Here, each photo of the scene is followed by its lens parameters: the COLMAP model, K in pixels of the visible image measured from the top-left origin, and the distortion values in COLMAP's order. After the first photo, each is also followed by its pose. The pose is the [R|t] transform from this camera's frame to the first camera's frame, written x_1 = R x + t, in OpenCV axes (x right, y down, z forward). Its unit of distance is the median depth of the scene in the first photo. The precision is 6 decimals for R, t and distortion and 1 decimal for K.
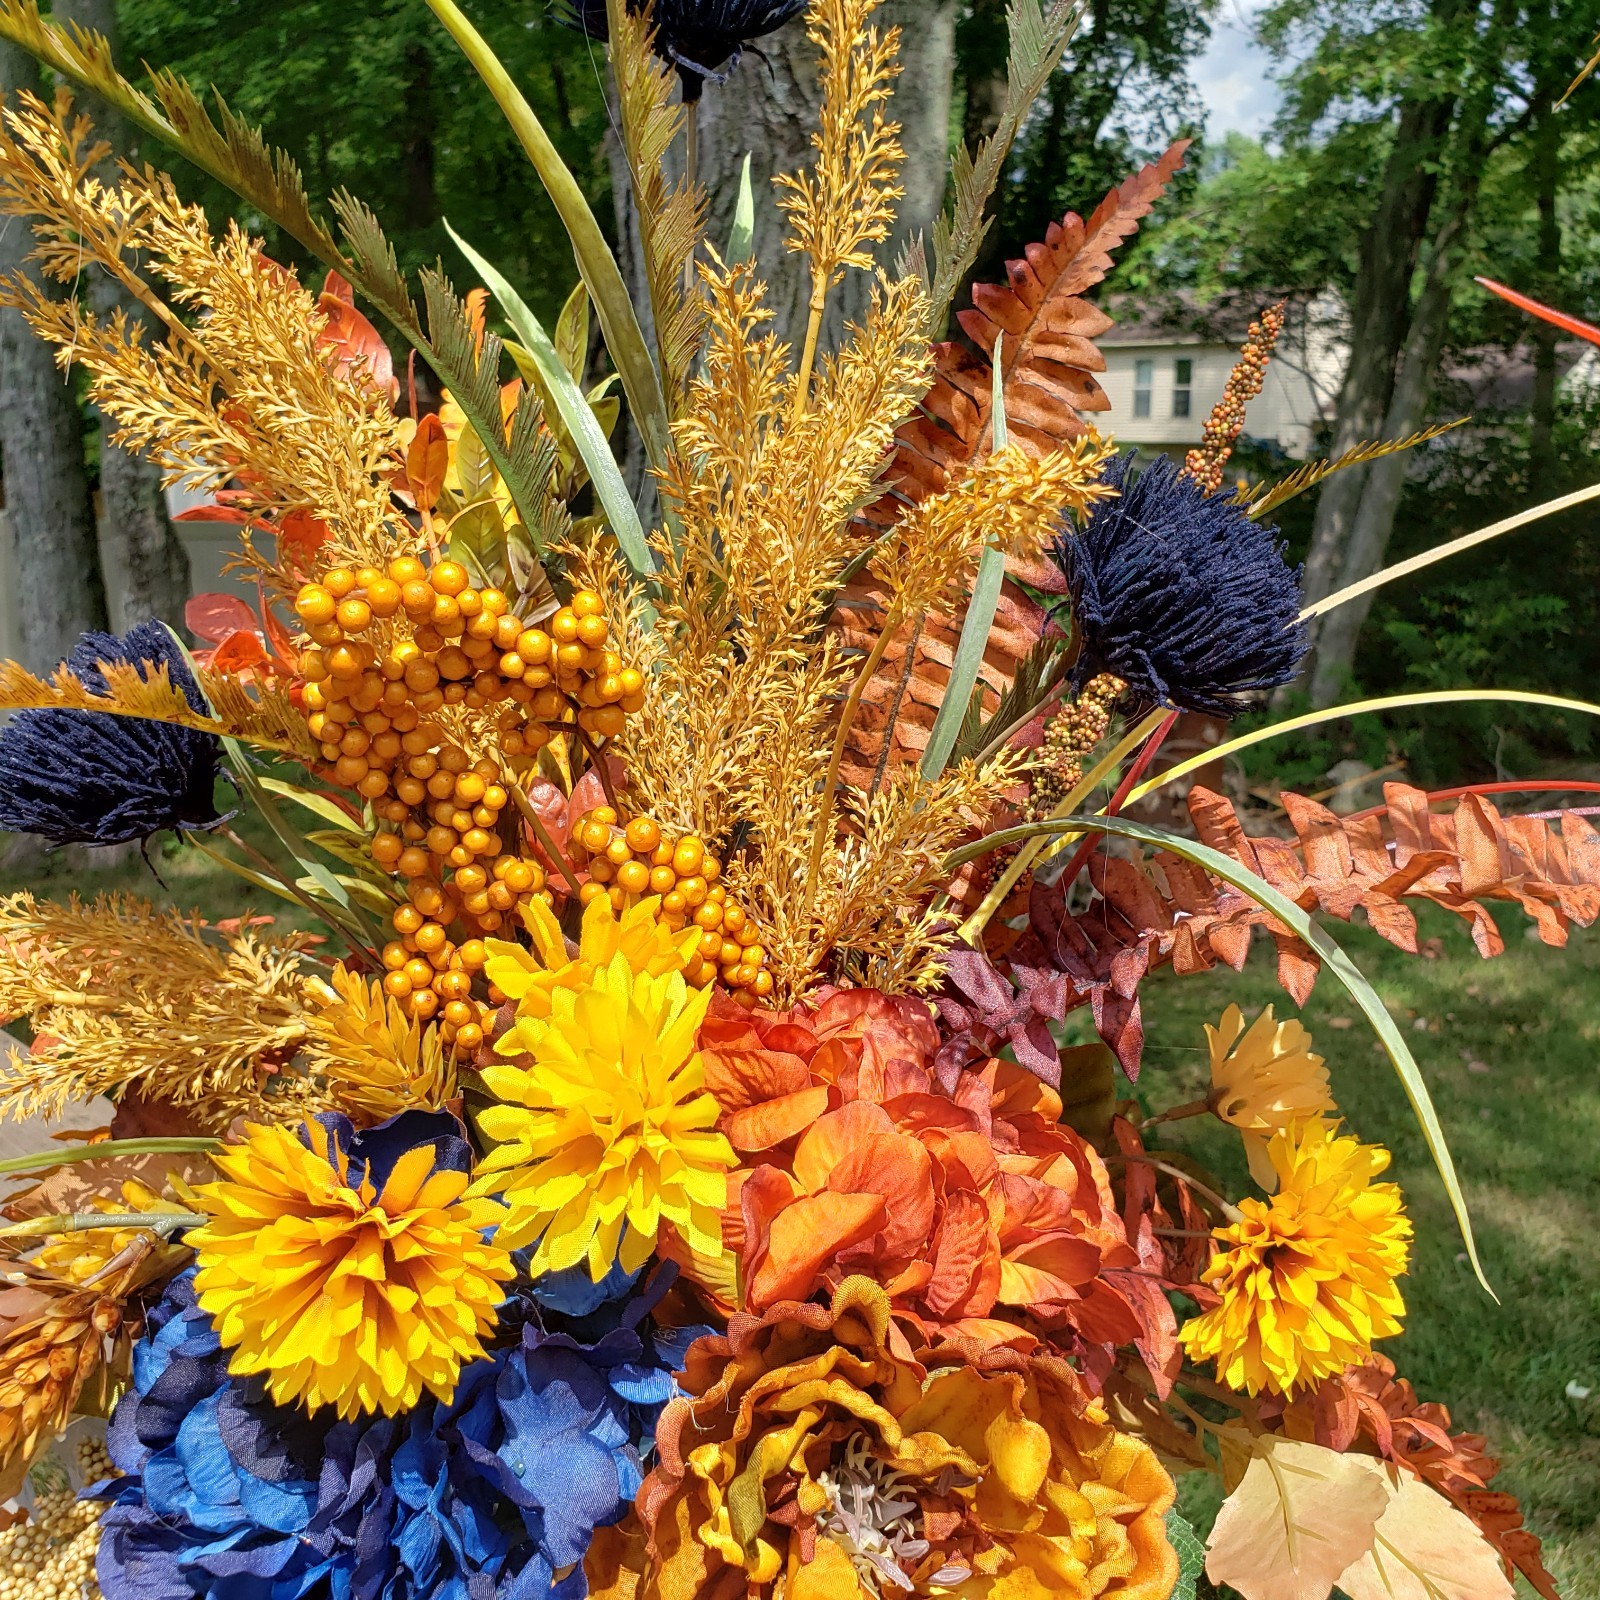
lens RADIAL K [[1563.5, 0, 792.8], [0, 1563.5, 798.2], [0, 0, 1]] dist [0.053440, -0.116065]
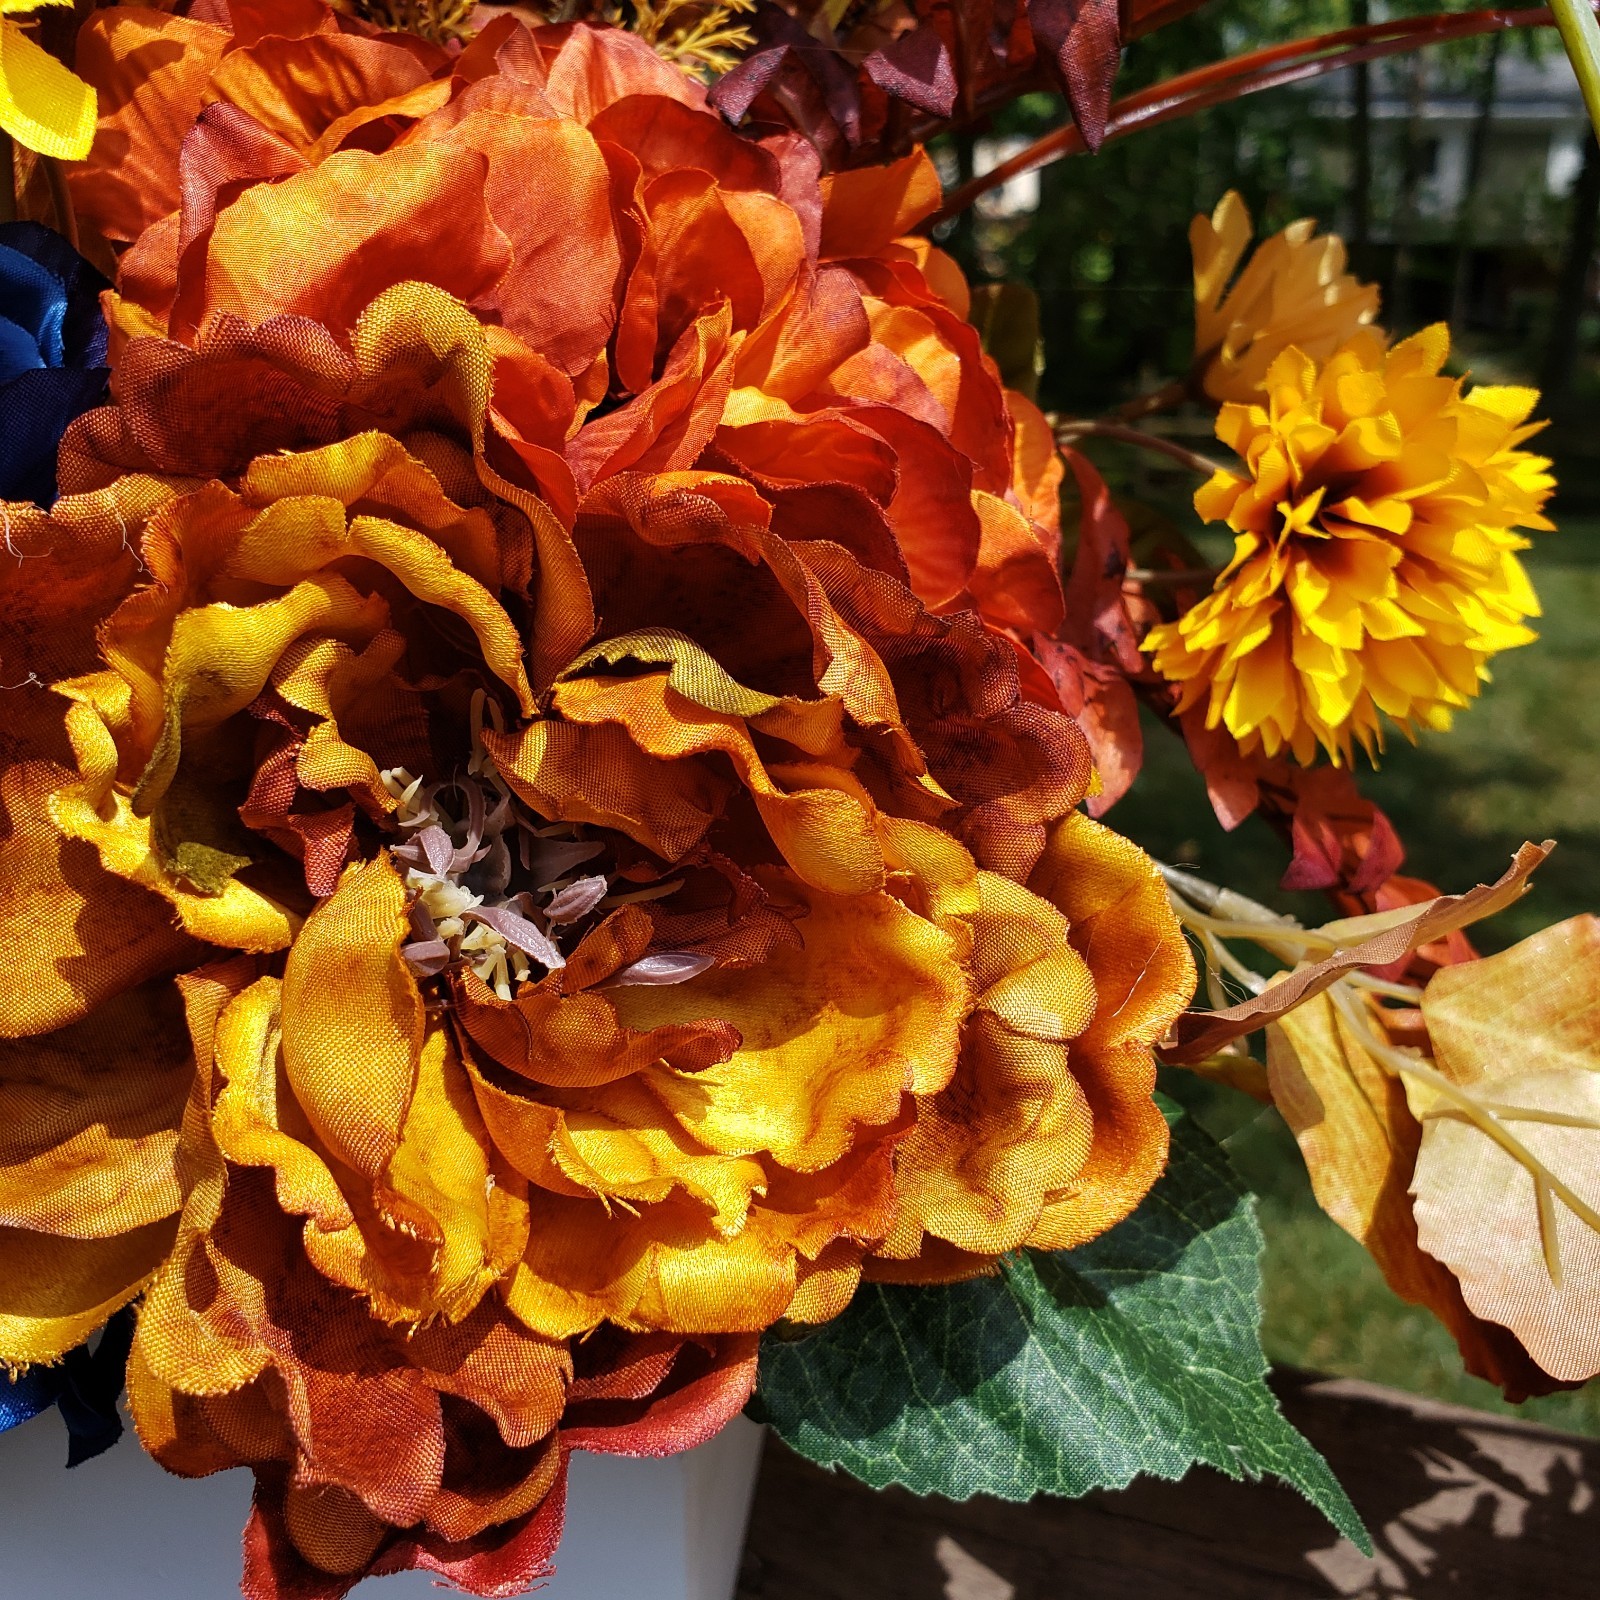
lens RADIAL K [[1619.0, 0, 802.9], [0, 1619.0, 785.1], [0, 0, 1]] dist [0.140210, -0.336736]
pose [[0.999472, -0.005423, 0.032023, 0.114728], [0.001788, 0.993653, 0.112475, 0.340077], [-0.032429, -0.112358, 0.993138, 0.445166]]
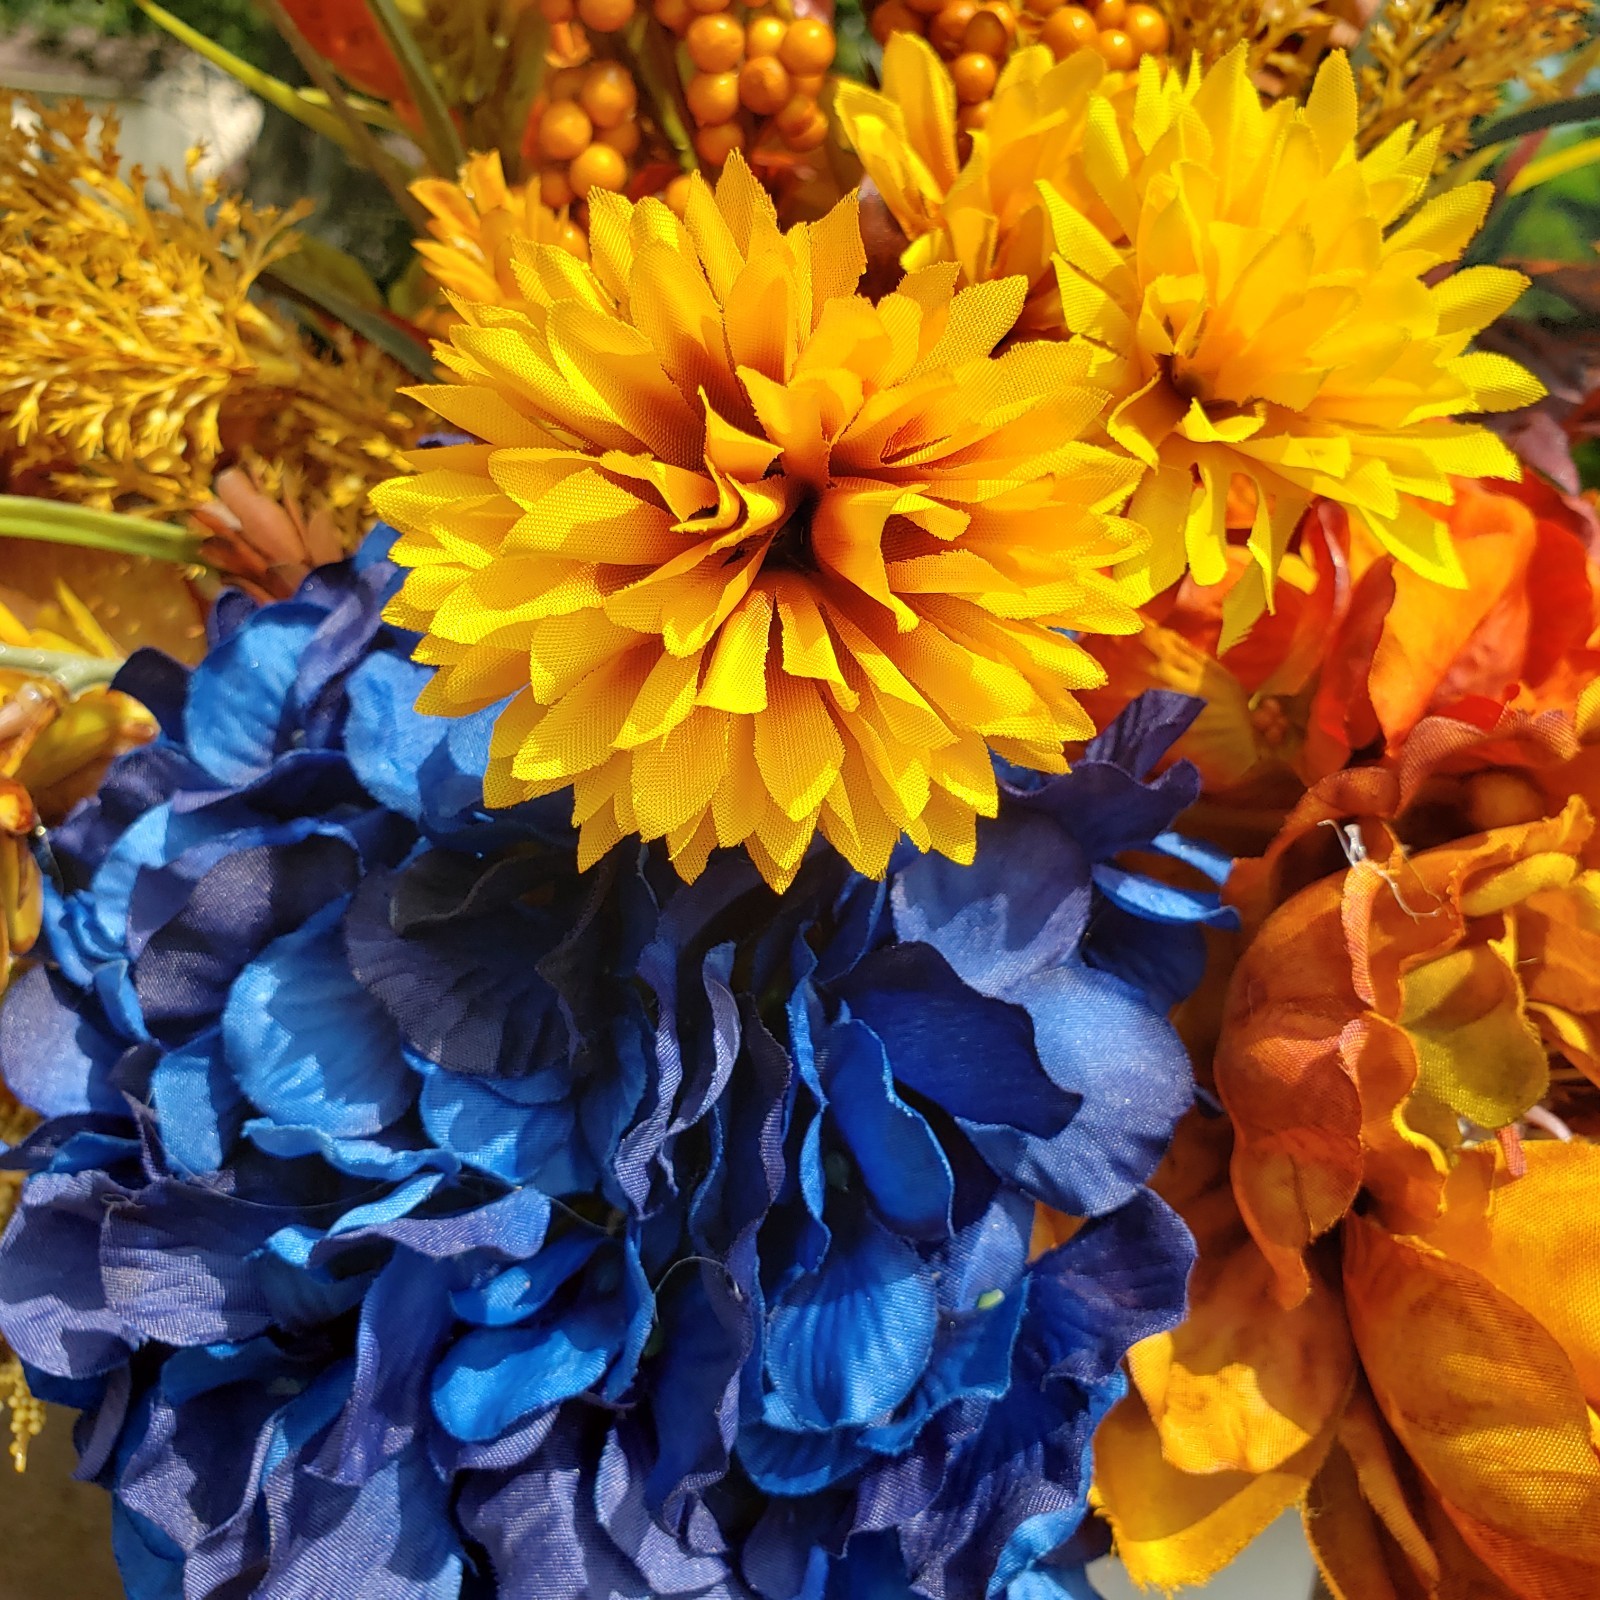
lens RADIAL K [[1631.6, 0, 810.6], [0, 1631.6, 768.0], [0, 0, 1]] dist [0.129482, -0.370046]
pose [[0.965406, 0.022906, 0.259745, -0.324029], [-0.044289, 0.996064, 0.076774, 0.263229], [-0.256964, -0.085622, 0.962621, 0.439749]]
